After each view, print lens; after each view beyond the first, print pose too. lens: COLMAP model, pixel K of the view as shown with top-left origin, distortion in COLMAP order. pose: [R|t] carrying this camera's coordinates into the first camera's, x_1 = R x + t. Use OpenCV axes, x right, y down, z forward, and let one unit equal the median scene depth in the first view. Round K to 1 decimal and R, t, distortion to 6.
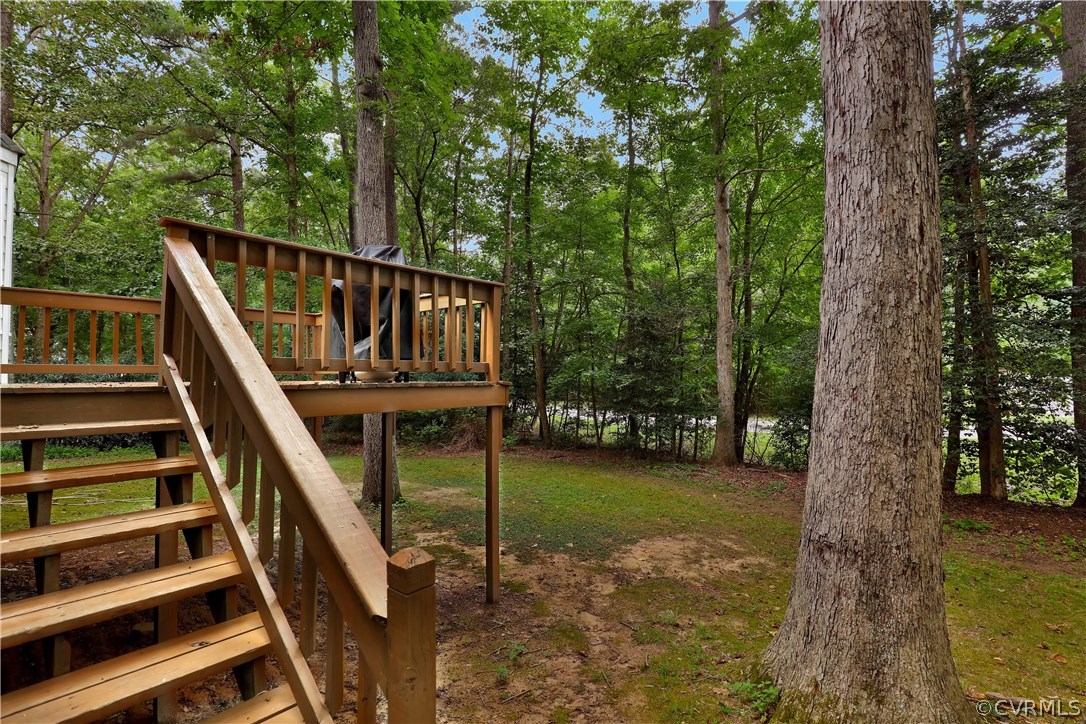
lens RADIAL K [[510.4, 0, 566.3], [0, 510.4, 360.6], [0, 0, 1]] dist [-0.038991, 0.001289]
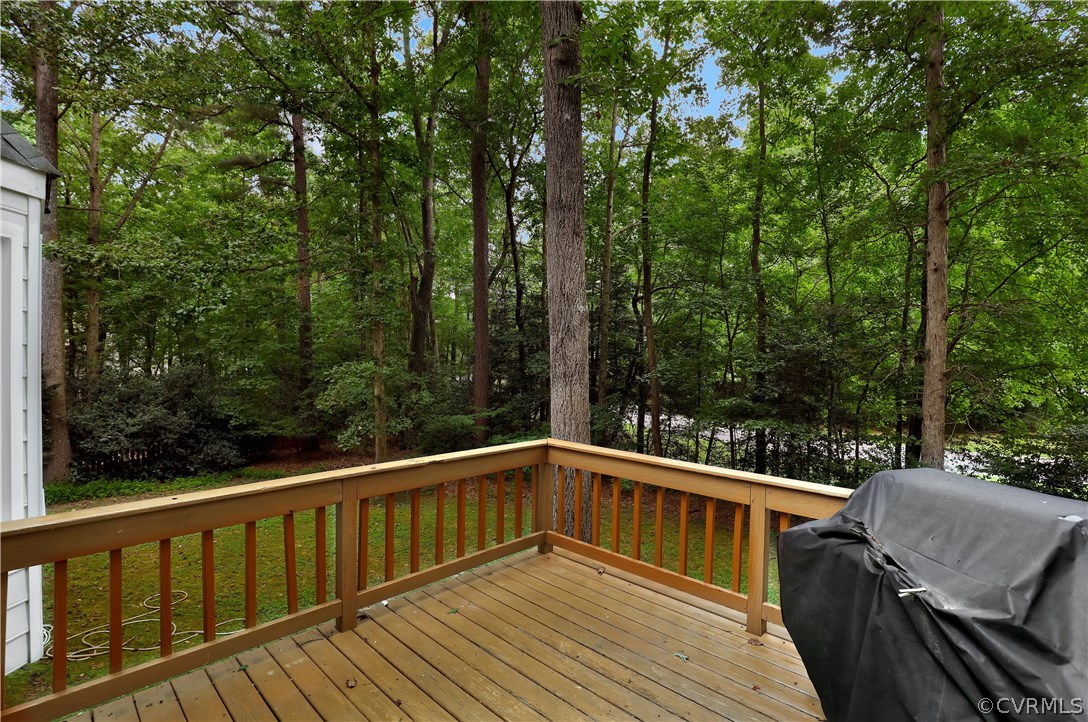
lens RADIAL K [[515.2, 0, 558.7], [0, 515.2, 364.6], [0, 0, 1]] dist [-0.057104, 0.010521]
pose [[0.997518, 0.027011, -0.065027, -0.141583], [-0.023991, 0.998617, 0.046779, -0.067067], [0.066201, -0.045103, 0.996786, 0.130357]]
